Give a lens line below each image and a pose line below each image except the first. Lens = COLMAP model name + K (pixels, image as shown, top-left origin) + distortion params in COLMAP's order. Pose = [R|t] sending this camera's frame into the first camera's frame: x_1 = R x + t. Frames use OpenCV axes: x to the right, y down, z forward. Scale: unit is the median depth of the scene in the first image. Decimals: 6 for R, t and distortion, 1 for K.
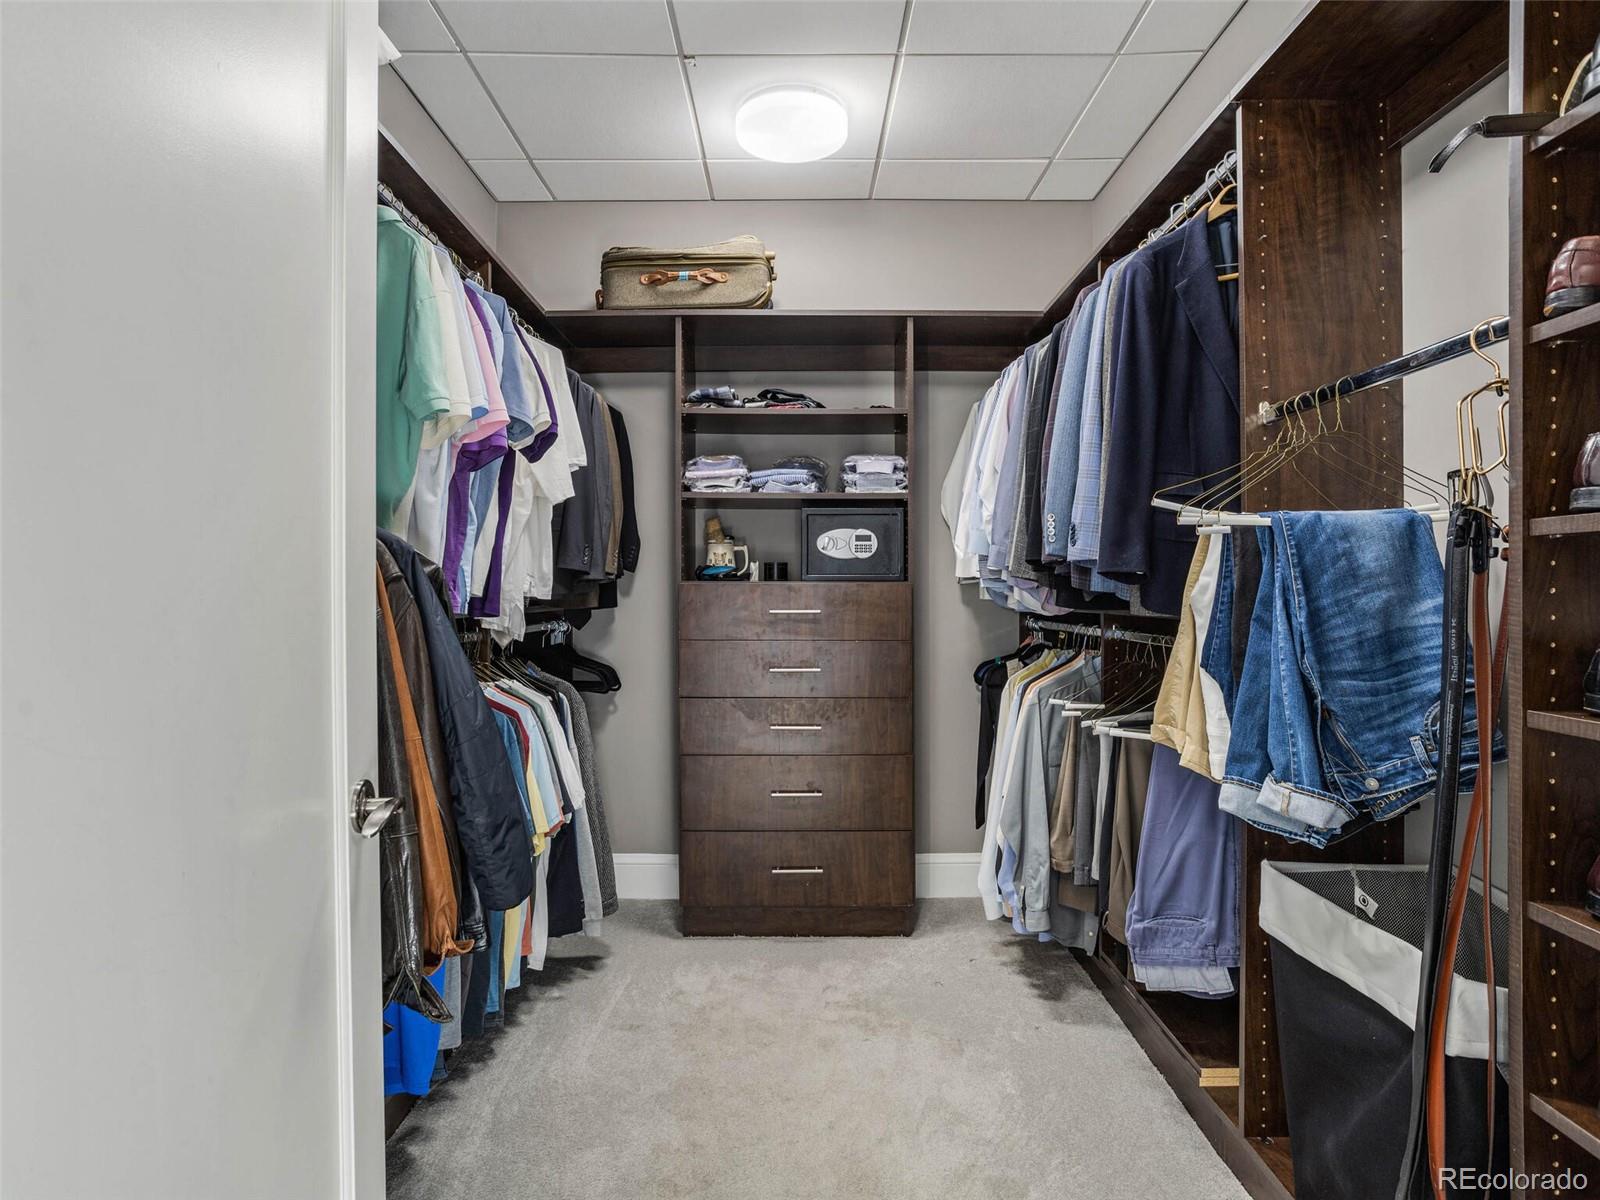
lens RADIAL K [[875.1, 0, 793.5], [0, 875.1, 599.7], [0, 0, 1]] dist [-0.050124, 0.029031]
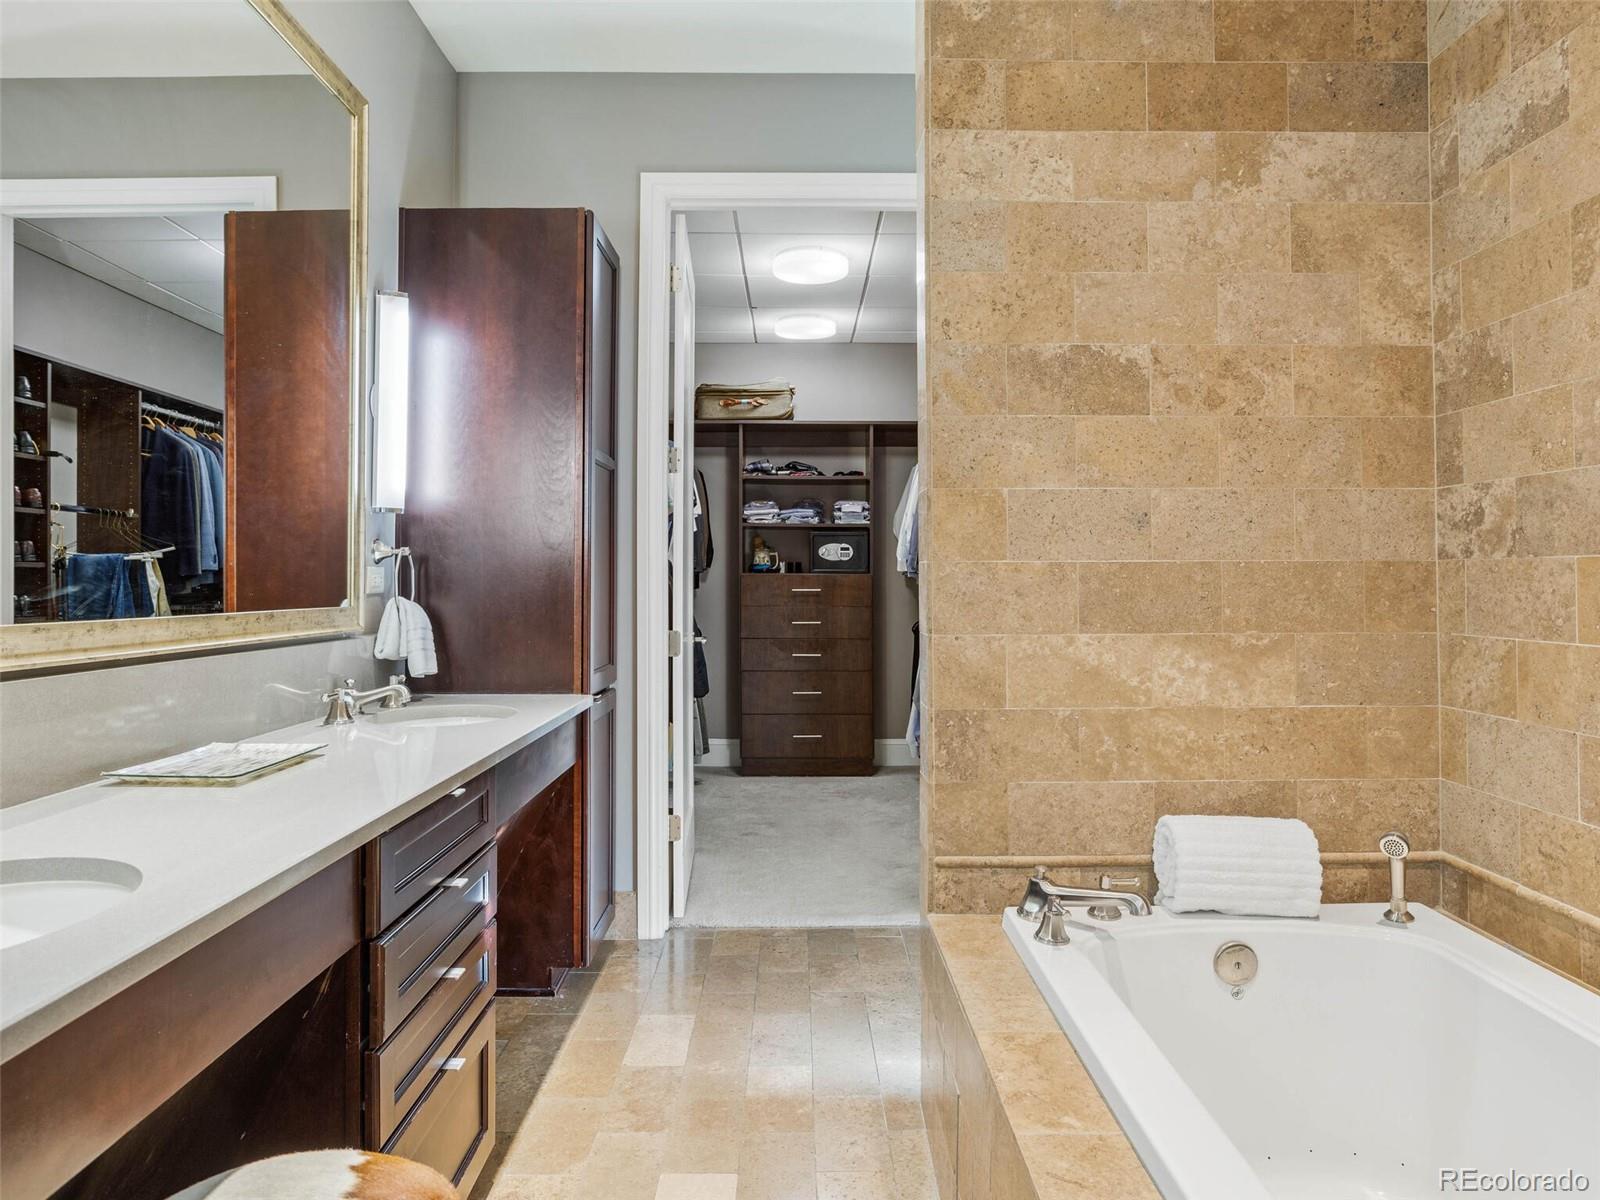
lens RADIAL K [[1021.5, 0, 799.1], [0, 1021.5, 591.5], [0, 0, 1]] dist [0.000084, 0.002523]
pose [[0.999934, 0.002582, -0.011166, 0.010654], [-0.002675, 0.999962, -0.008292, 0.032400], [0.011144, 0.008321, 0.999903, -1.048105]]
